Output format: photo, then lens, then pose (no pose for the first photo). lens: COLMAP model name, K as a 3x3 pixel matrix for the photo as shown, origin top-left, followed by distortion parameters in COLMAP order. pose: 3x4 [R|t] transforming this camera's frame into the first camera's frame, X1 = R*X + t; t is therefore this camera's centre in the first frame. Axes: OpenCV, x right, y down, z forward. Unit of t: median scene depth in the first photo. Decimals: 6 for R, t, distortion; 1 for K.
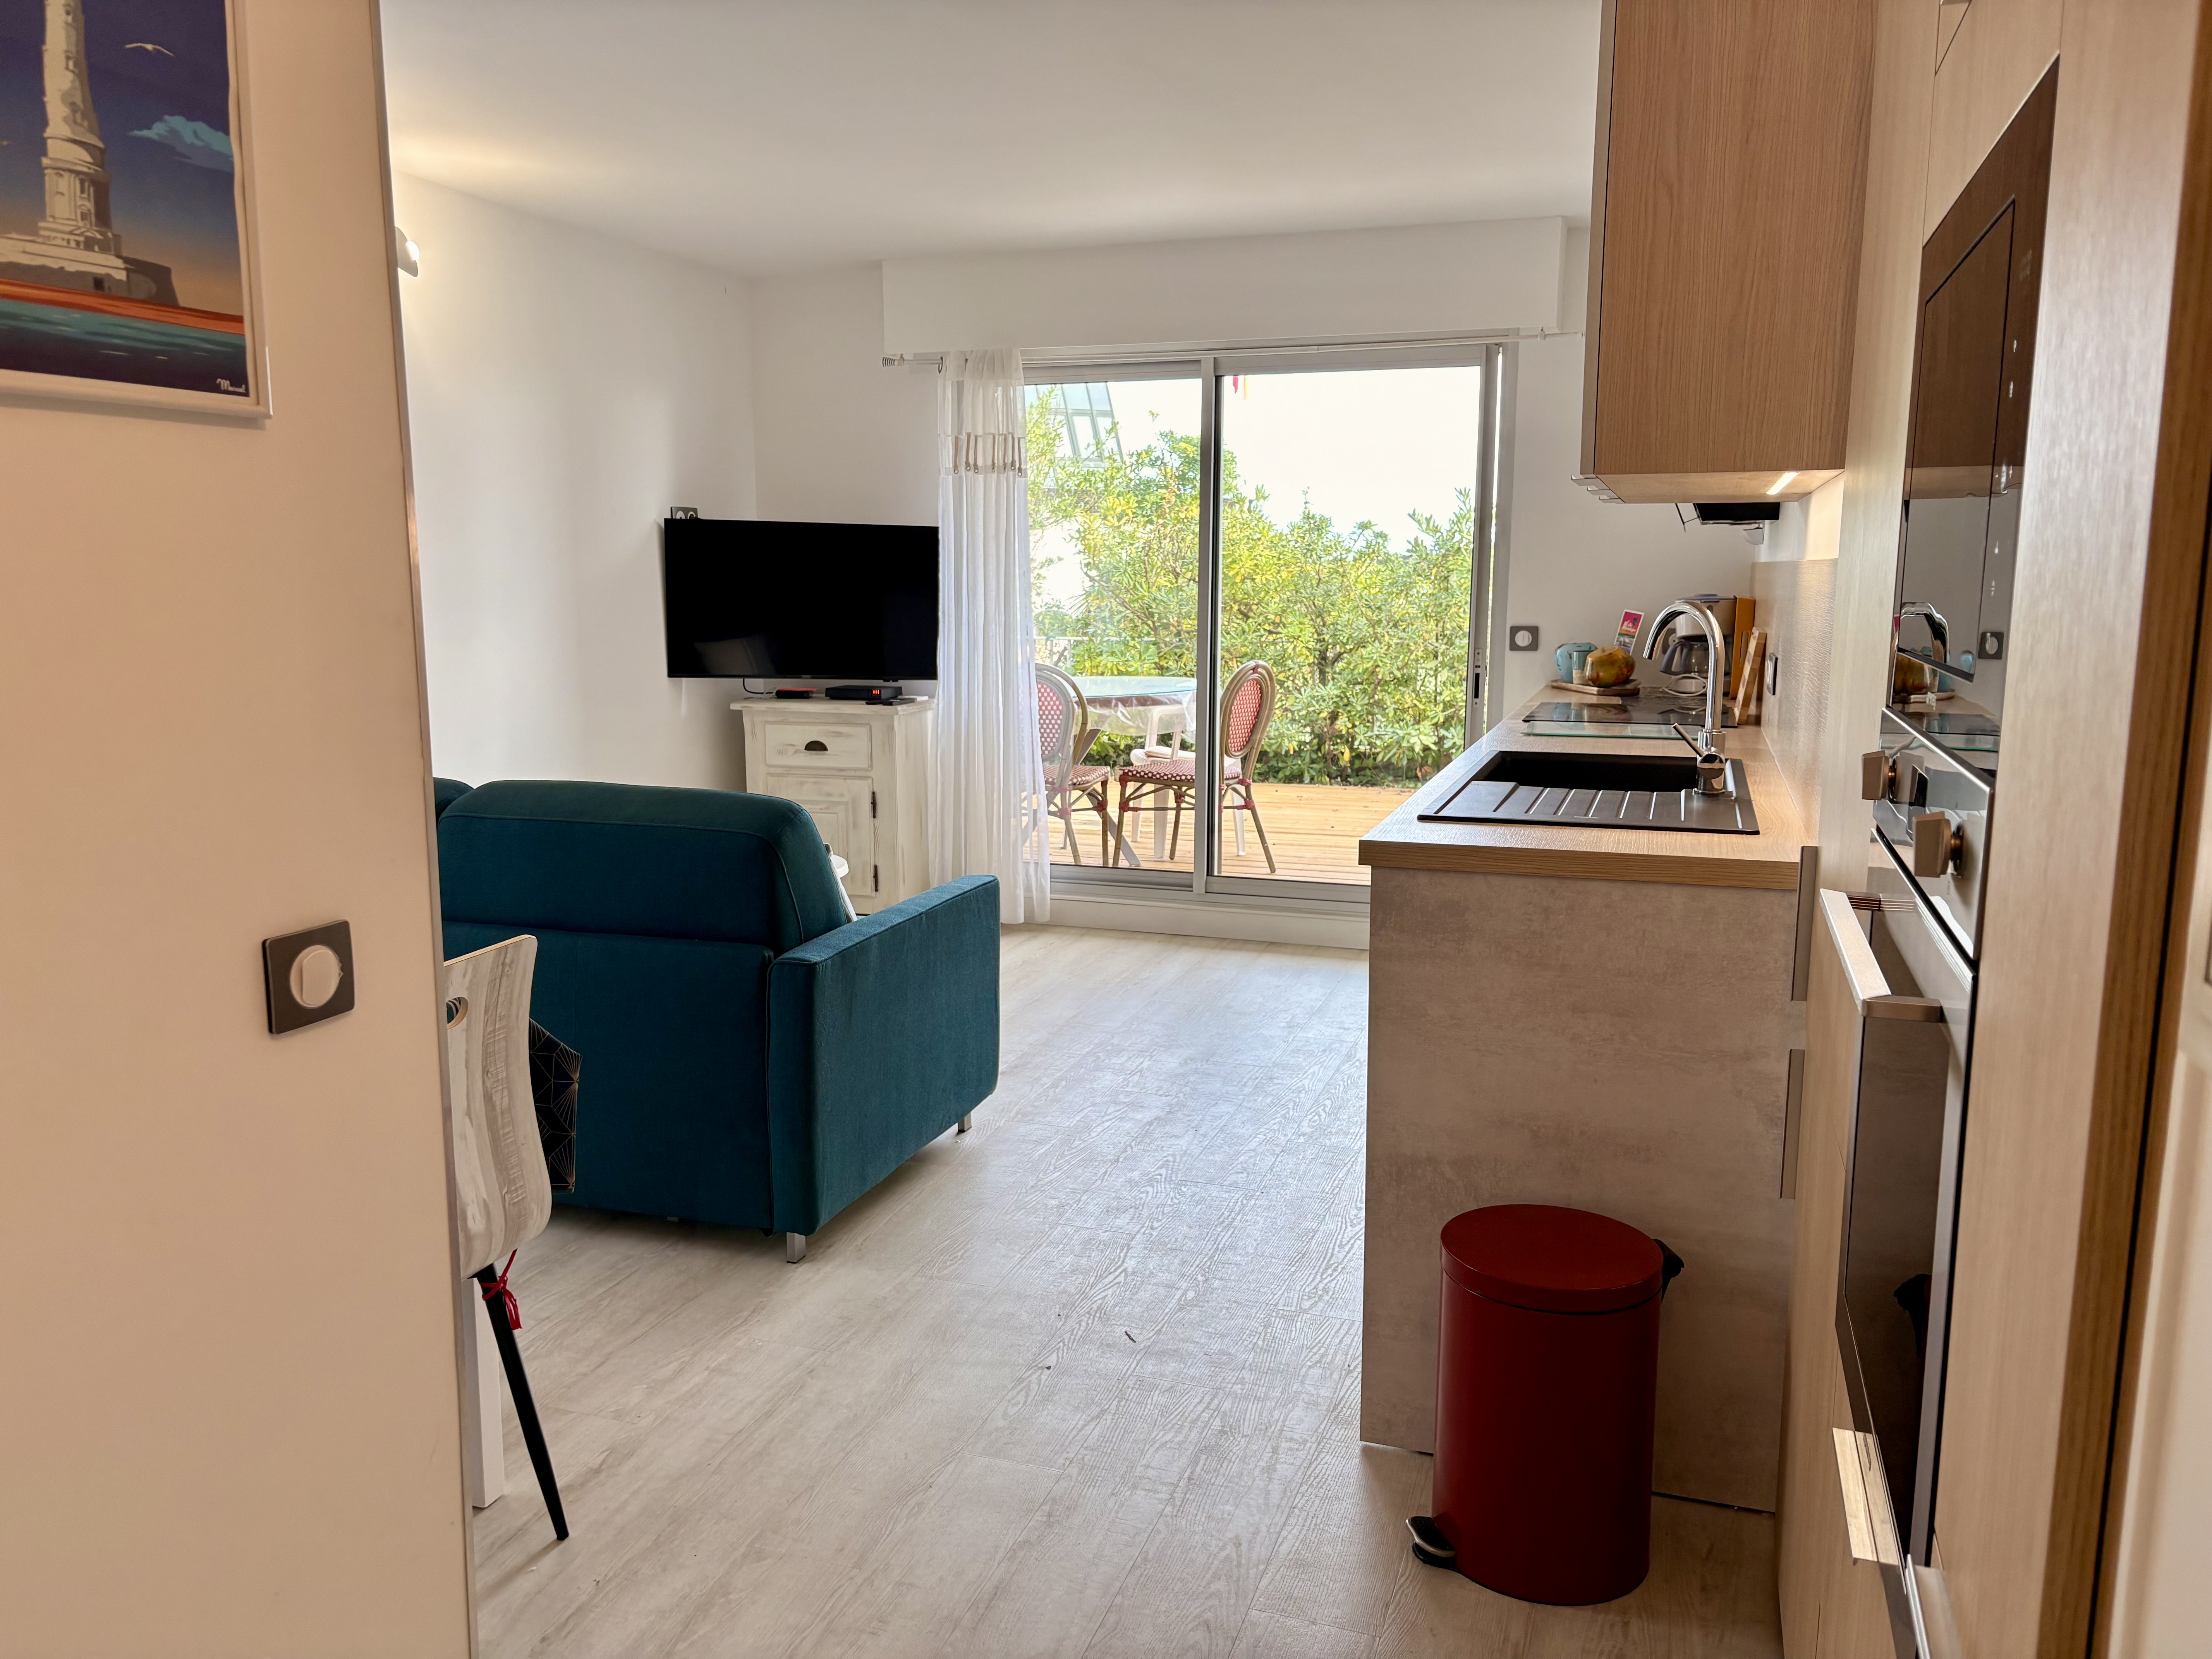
lens RADIAL K [[1676.8, 0, 1106.0], [0, 1676.8, 829.5], [0, 0, 1]] dist [0.167200, -0.001323]
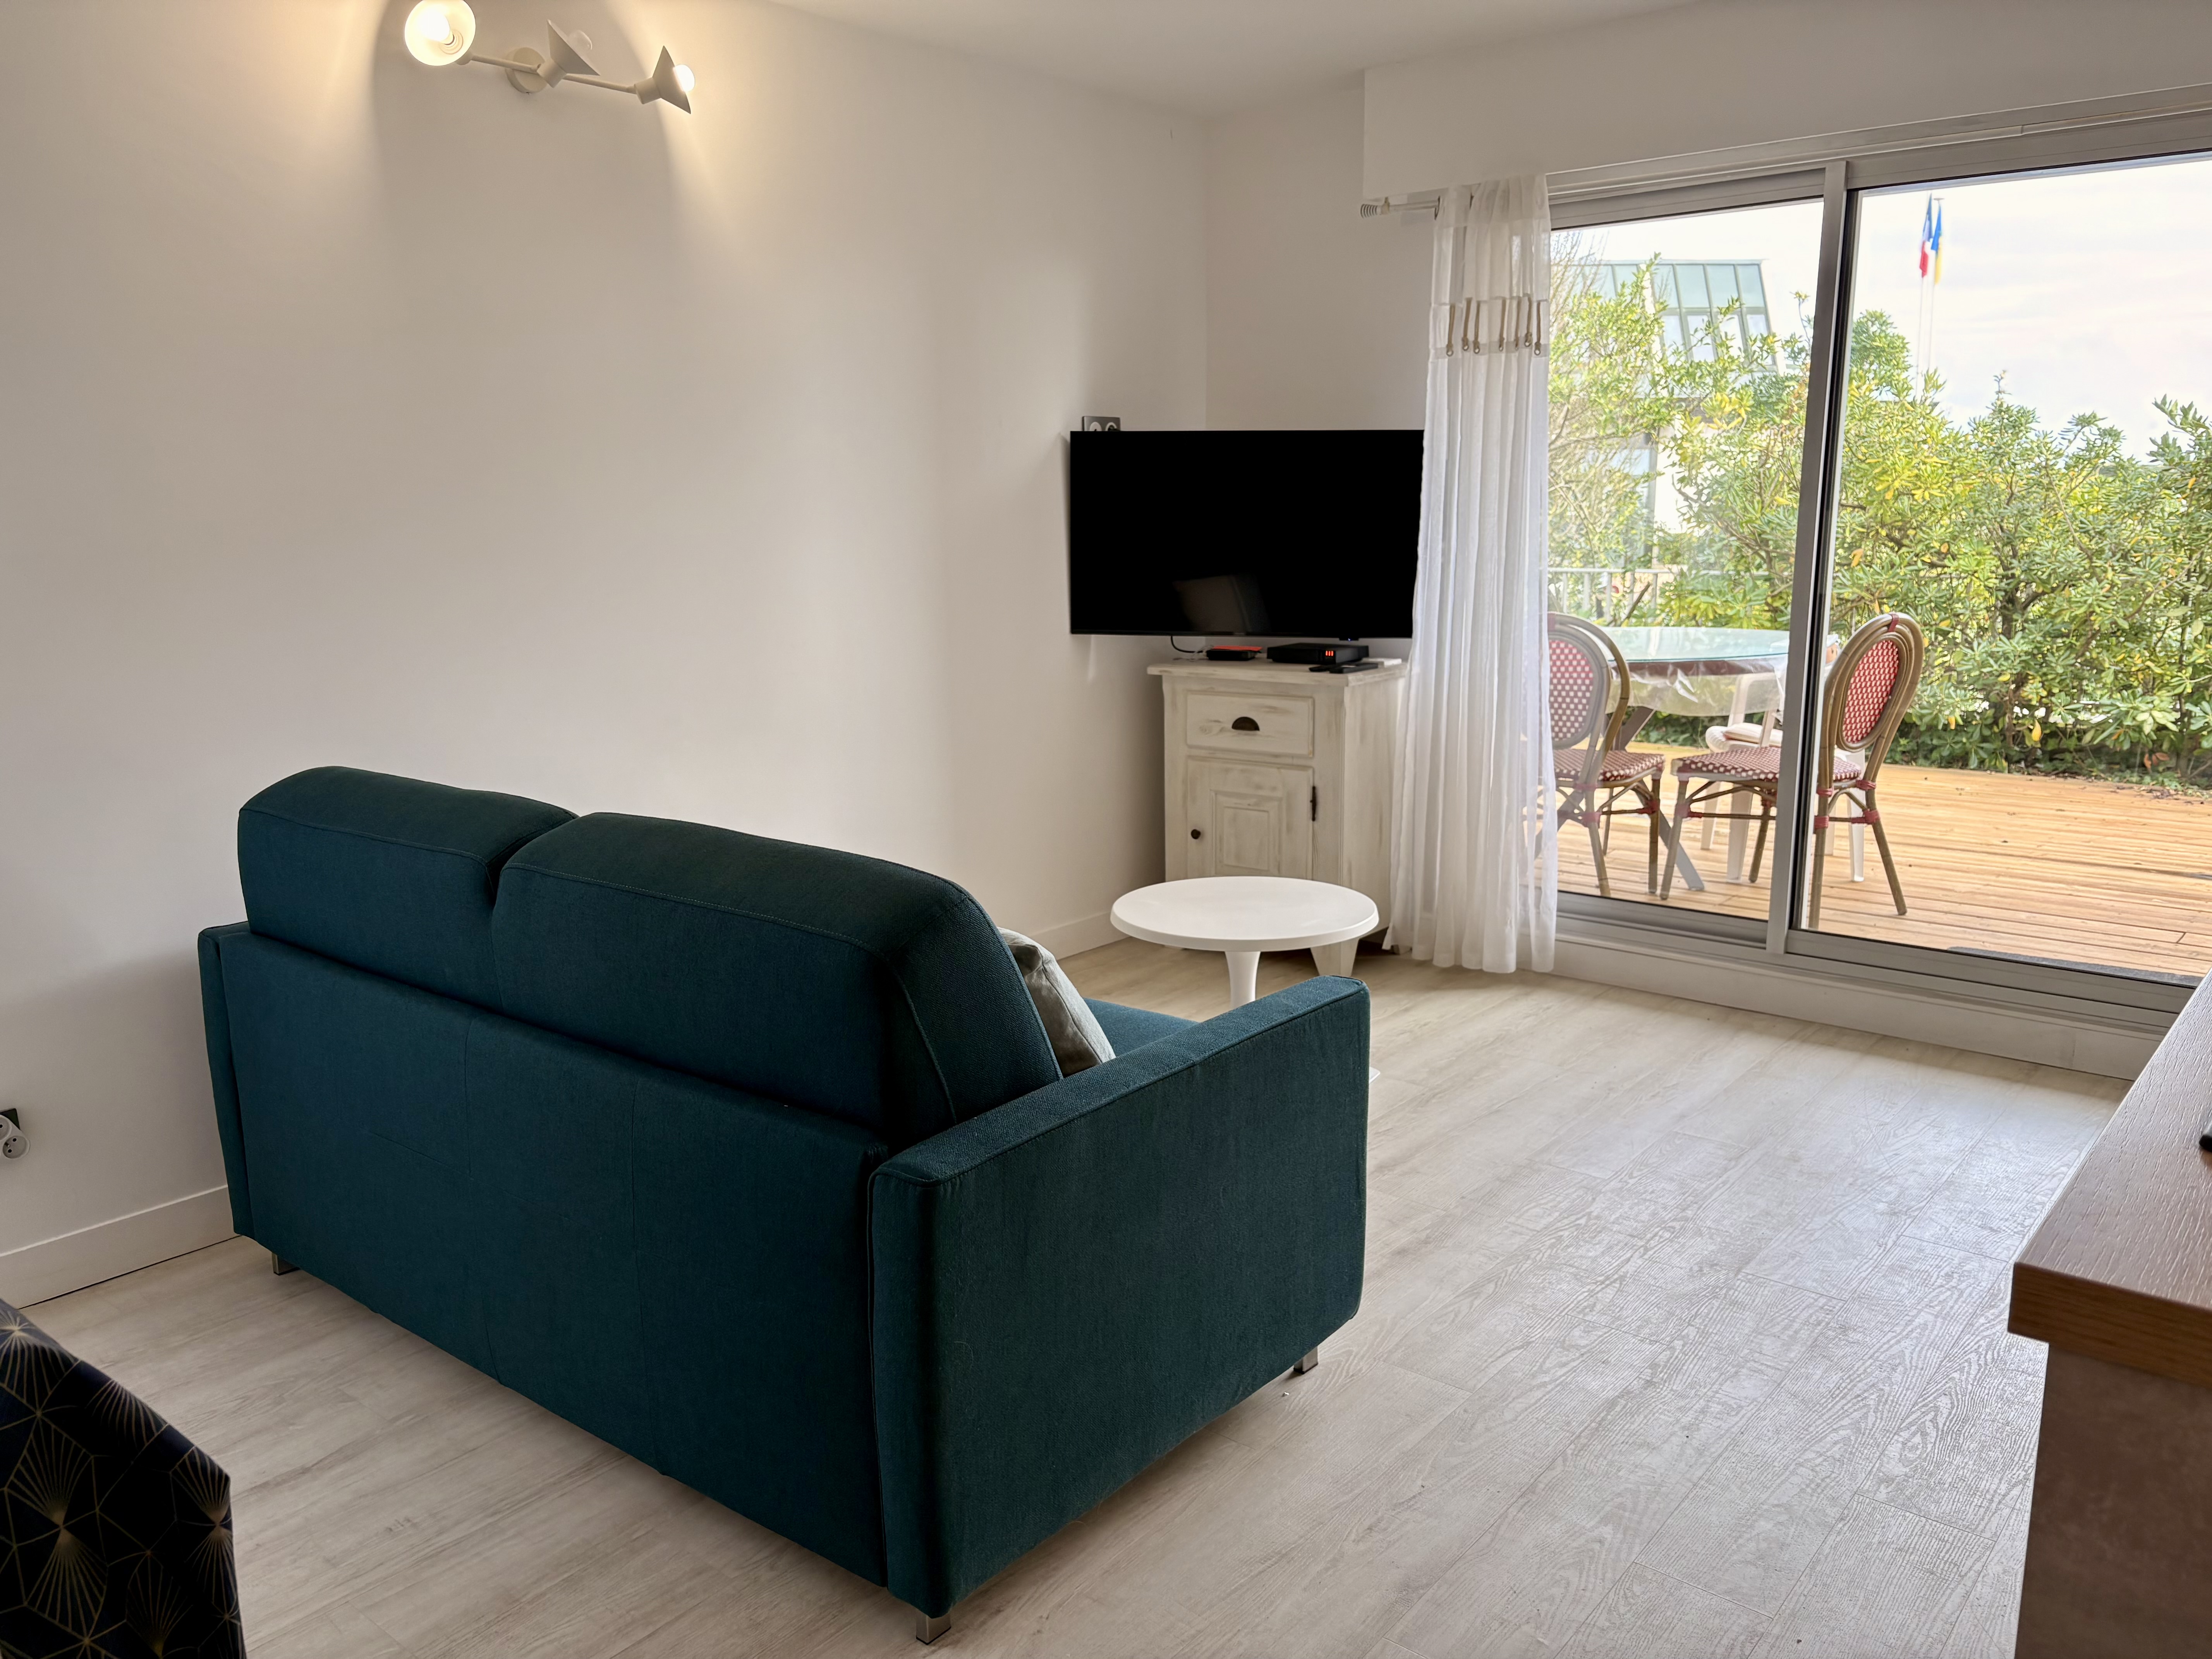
lens RADIAL K [[1681.2, 0, 1109.3], [0, 1681.2, 840.8], [0, 0, 1]] dist [0.056266, -0.058012]
pose [[0.936085, 0.058688, -0.346843, 0.035726], [-0.041306, 0.997502, 0.057302, -0.034382], [0.349340, -0.039312, 0.936171, 0.235652]]
